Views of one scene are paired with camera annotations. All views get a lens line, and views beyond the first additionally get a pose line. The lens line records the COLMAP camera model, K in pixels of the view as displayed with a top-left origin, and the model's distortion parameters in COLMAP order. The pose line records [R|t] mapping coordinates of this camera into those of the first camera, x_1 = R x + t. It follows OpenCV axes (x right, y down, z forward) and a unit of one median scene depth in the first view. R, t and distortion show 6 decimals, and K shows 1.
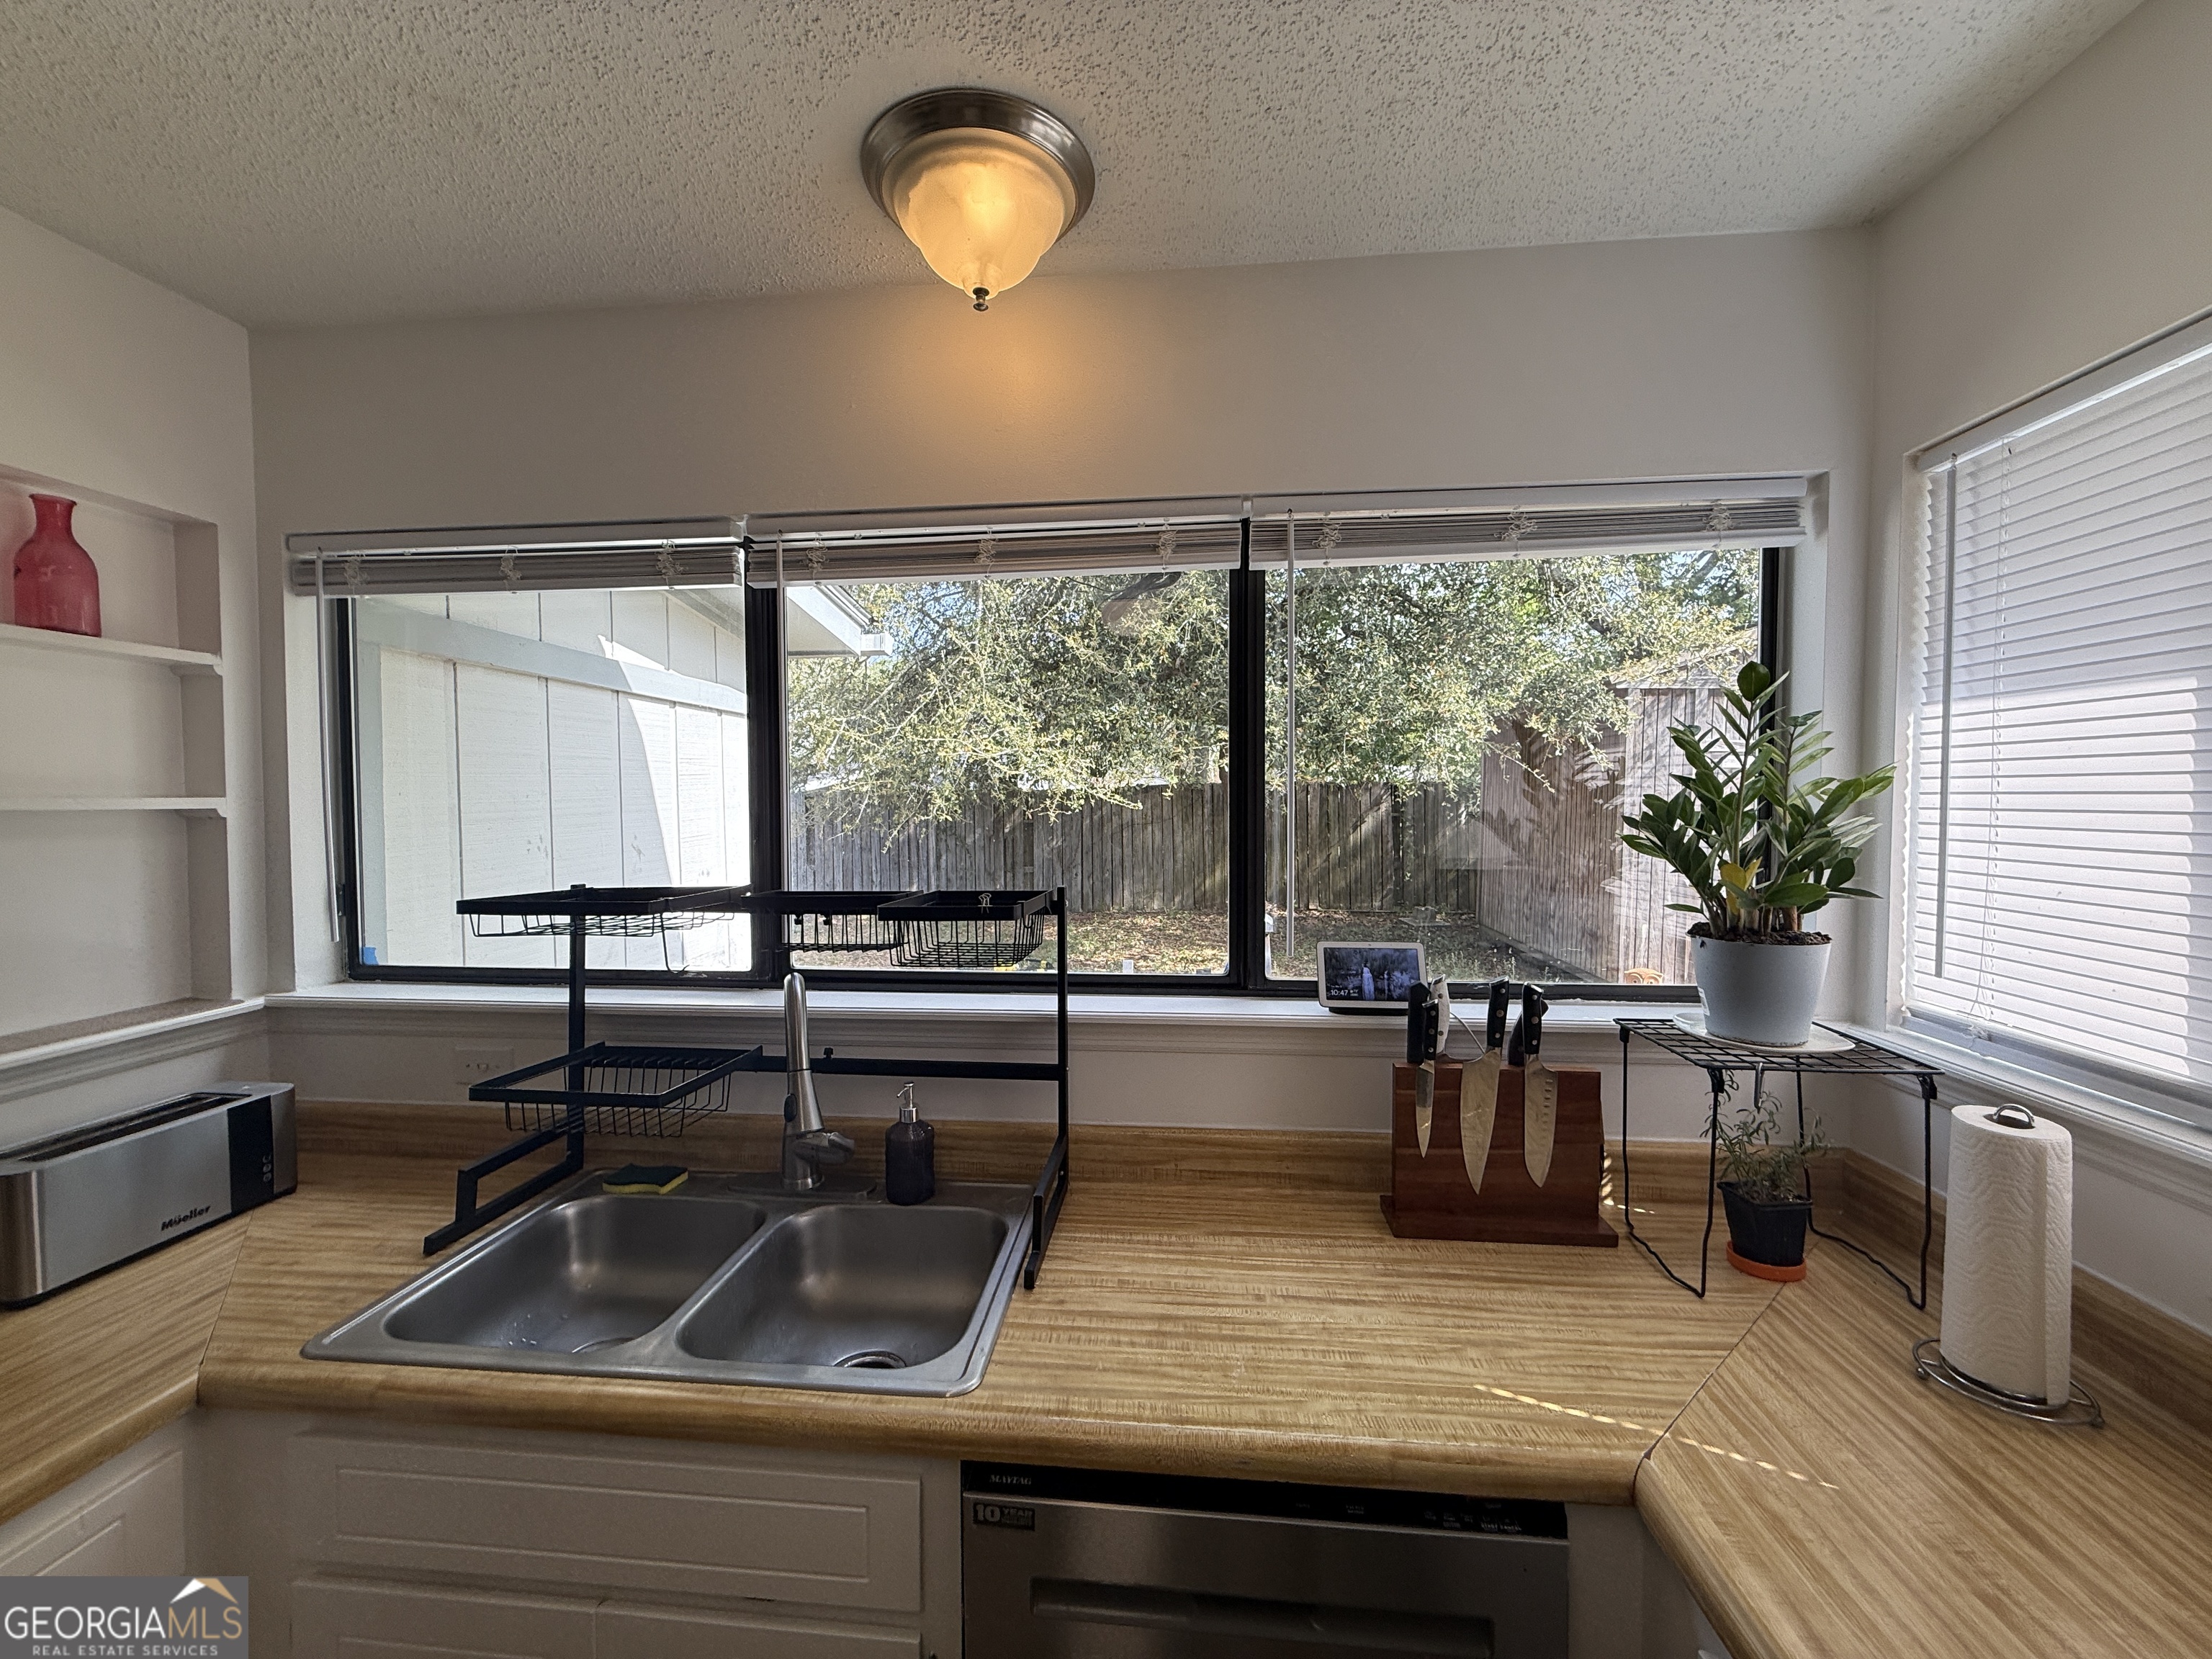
lens RADIAL K [[881.1, 0, 1097.7], [0, 881.1, 829.5], [0, 0, 1]] dist [0.000220, -0.000278]
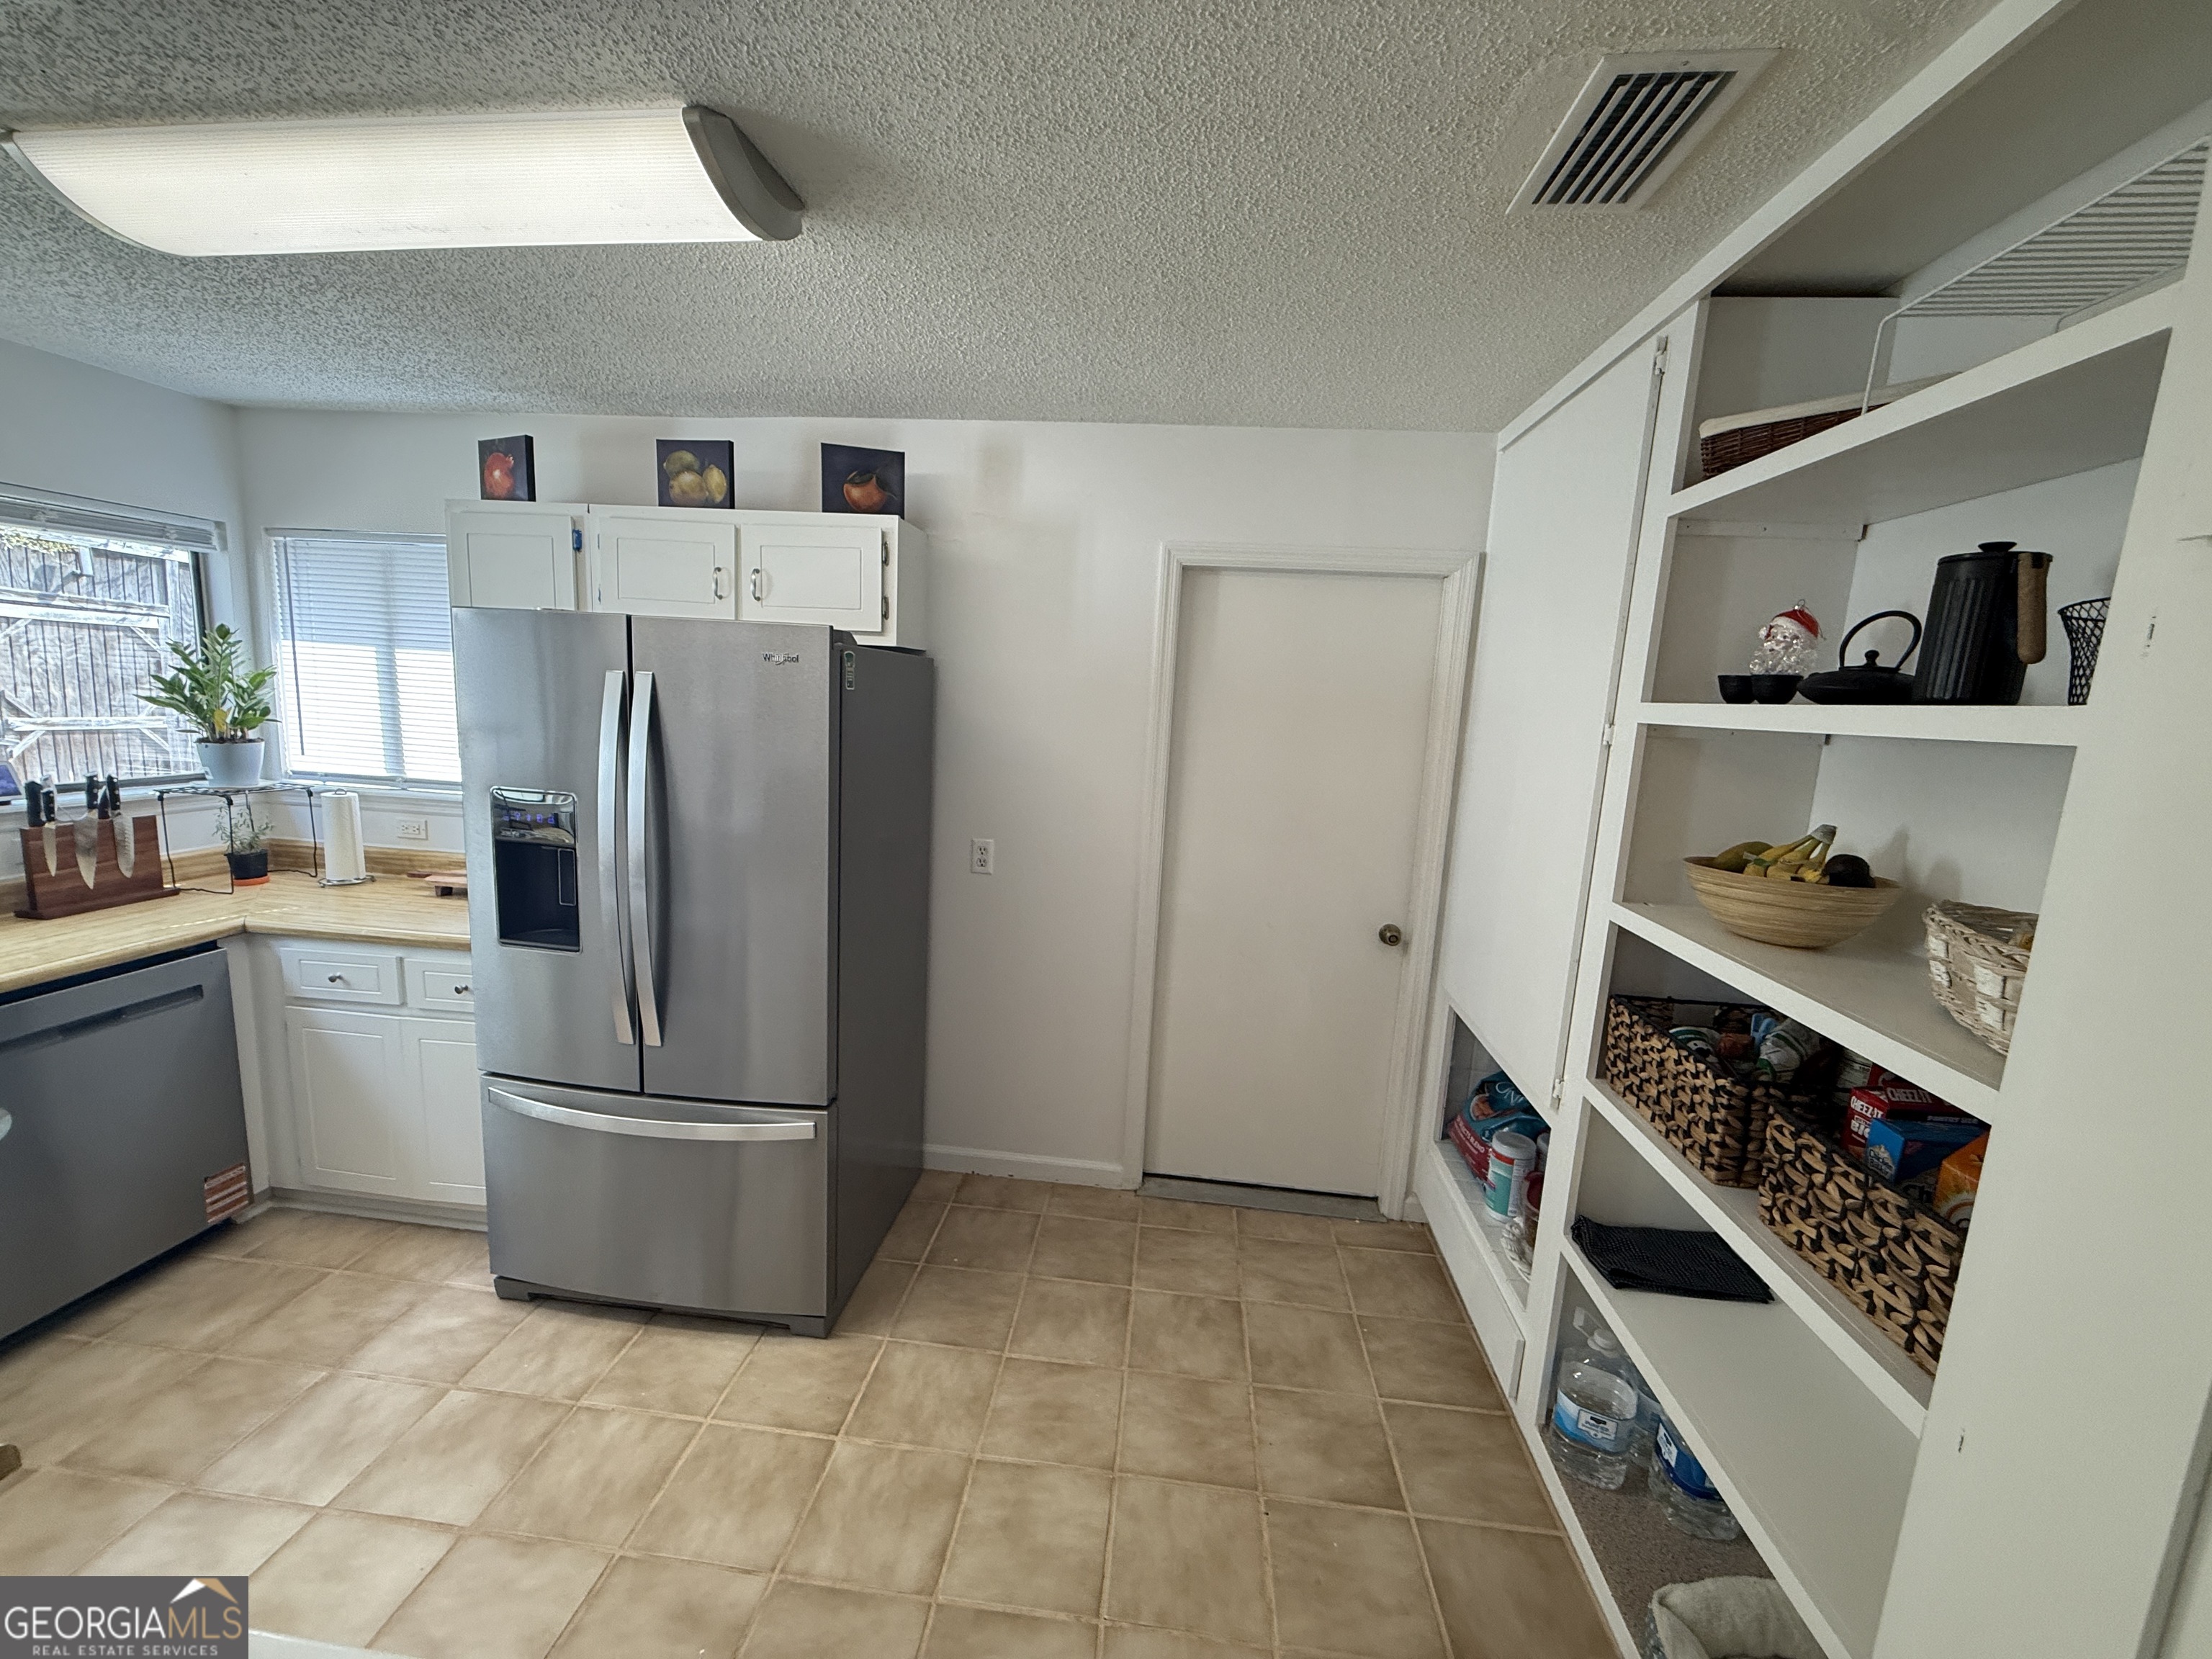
lens RADIAL K [[881.1, 0, 1095.4], [0, 881.1, 831.1], [0, 0, 1]] dist [0.000220, -0.000278]
pose [[0.017575, -0.153516, 0.987990, -1.359869], [-0.022089, 0.987842, 0.153886, -0.046438], [-0.999602, -0.024528, 0.013970, -1.156690]]
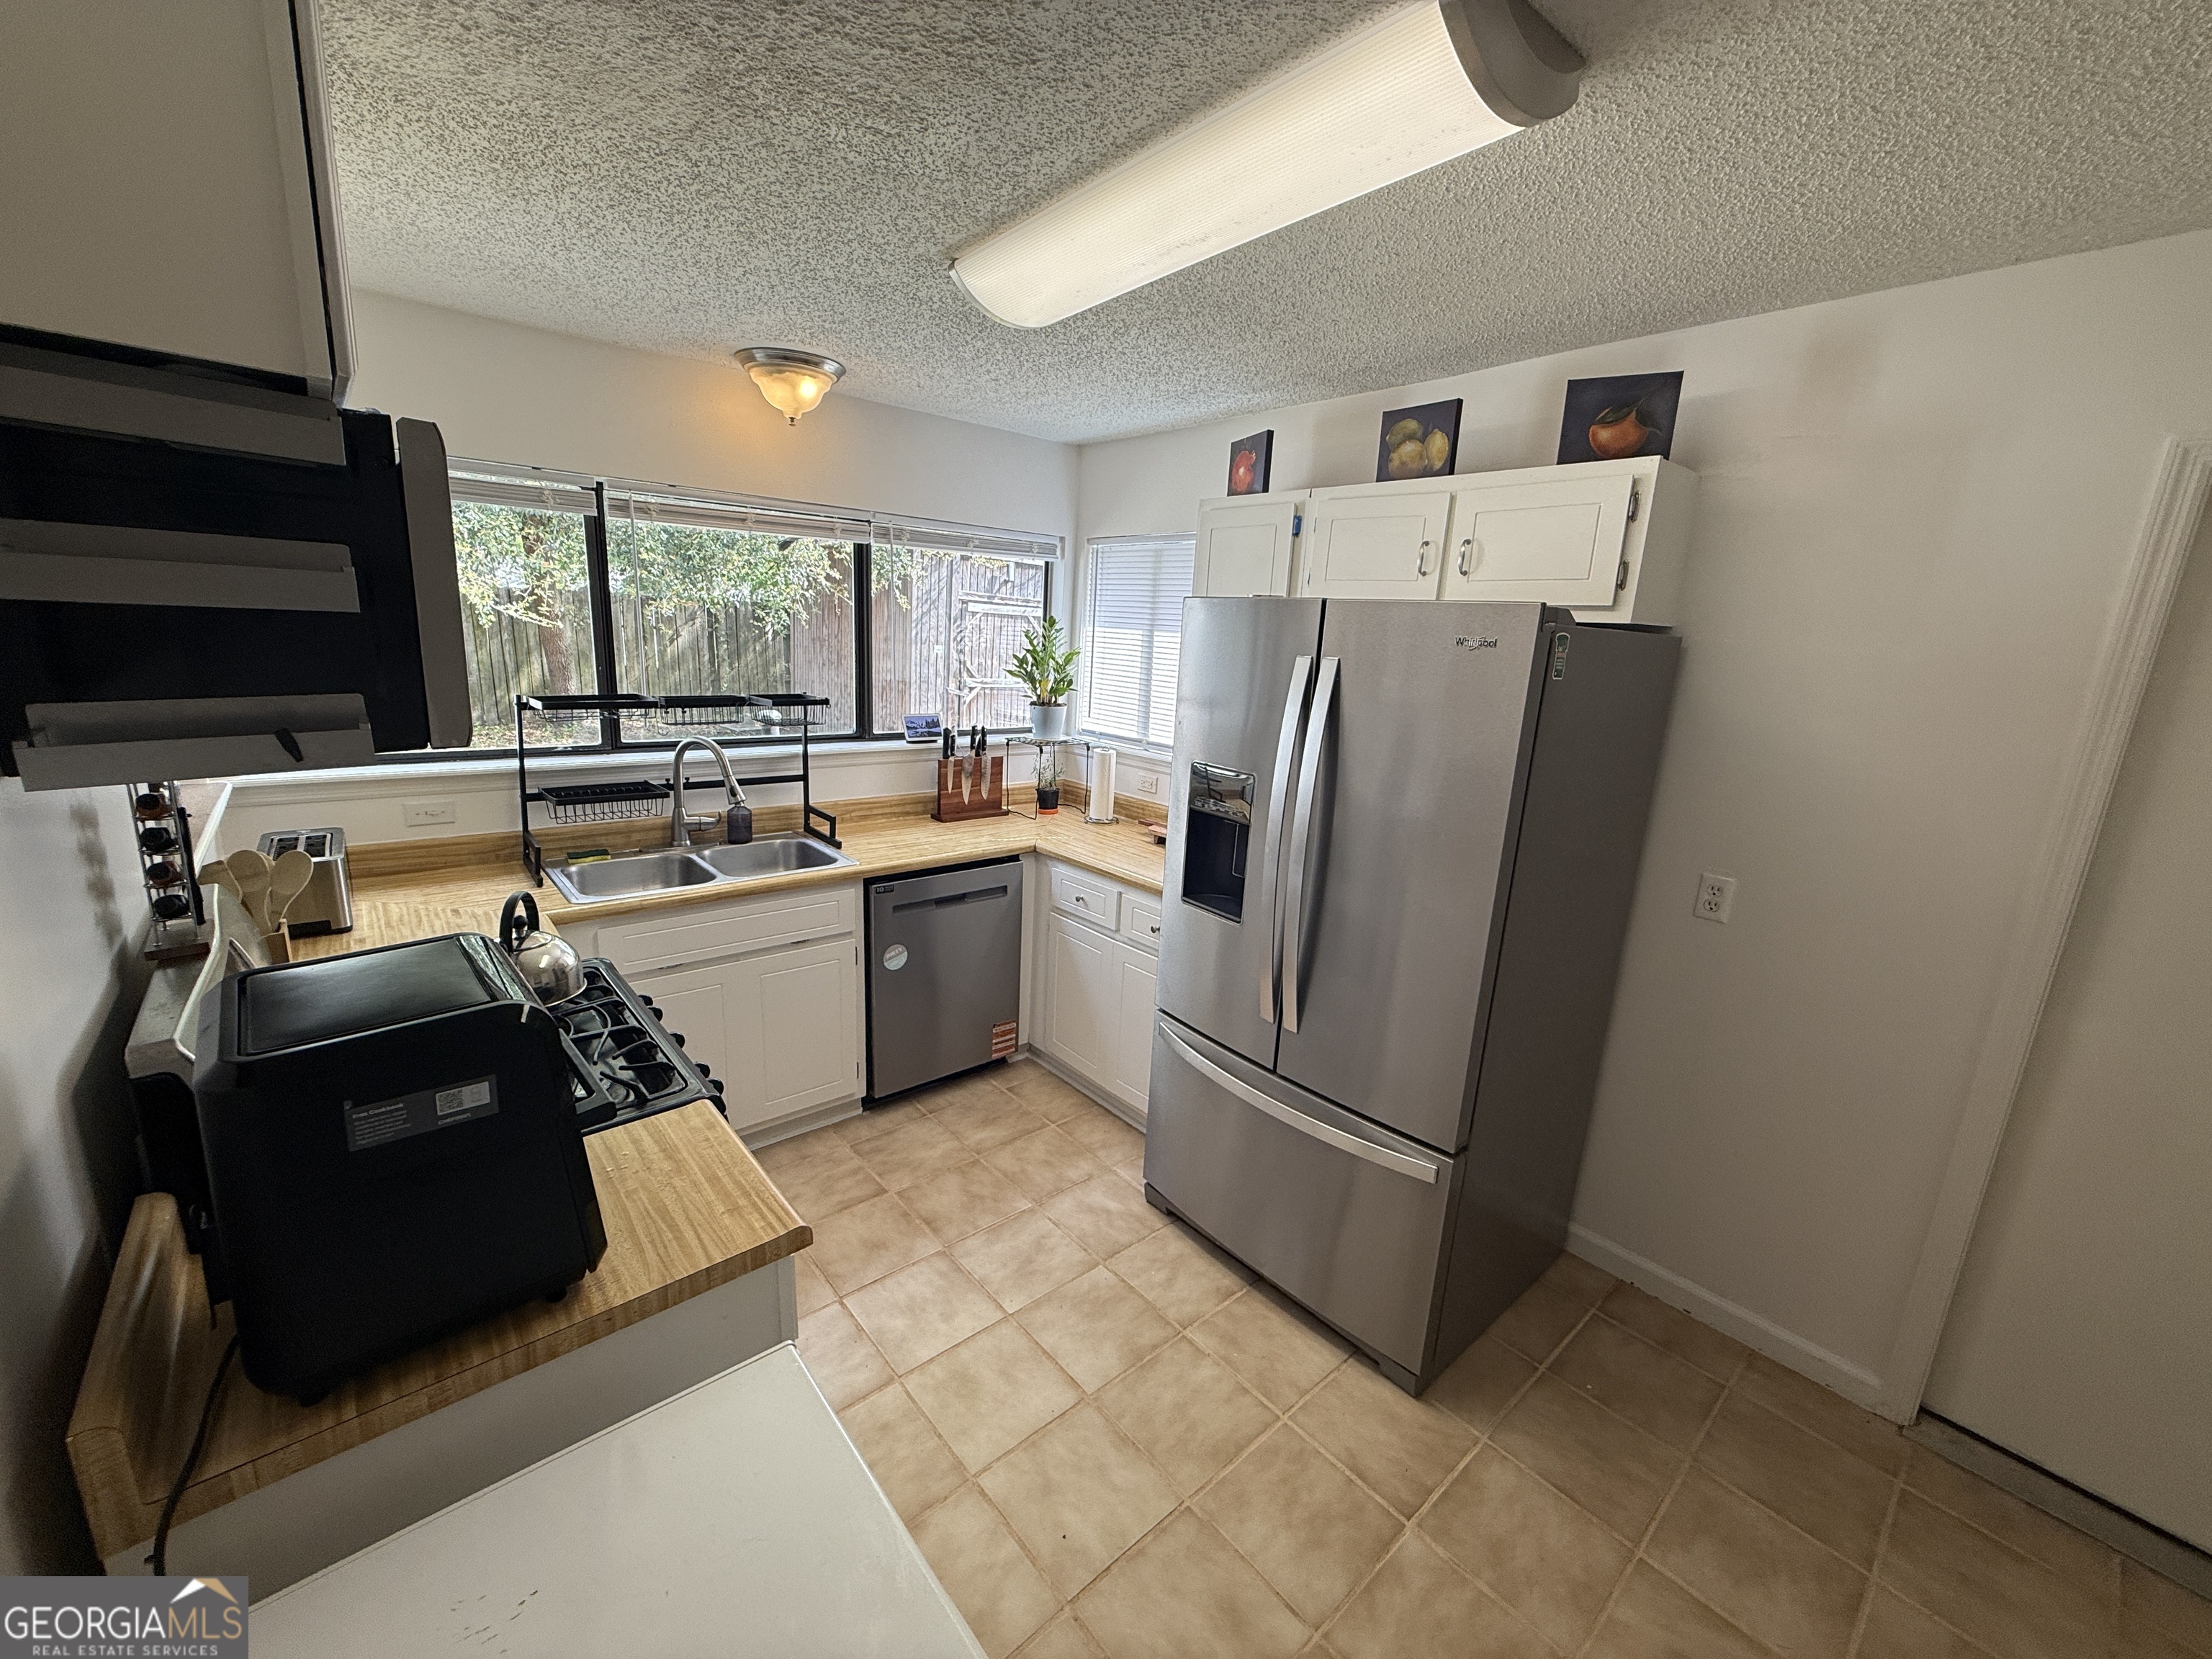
lens RADIAL K [[881.1, 0, 1096.8], [0, 881.1, 832.7], [0, 0, 1]] dist [0.000220, -0.000278]
pose [[0.695942, -0.128053, 0.706588, -1.200435], [-0.028407, 0.978293, 0.205272, -0.068954], [-0.717536, -0.162930, 0.677197, -1.121476]]
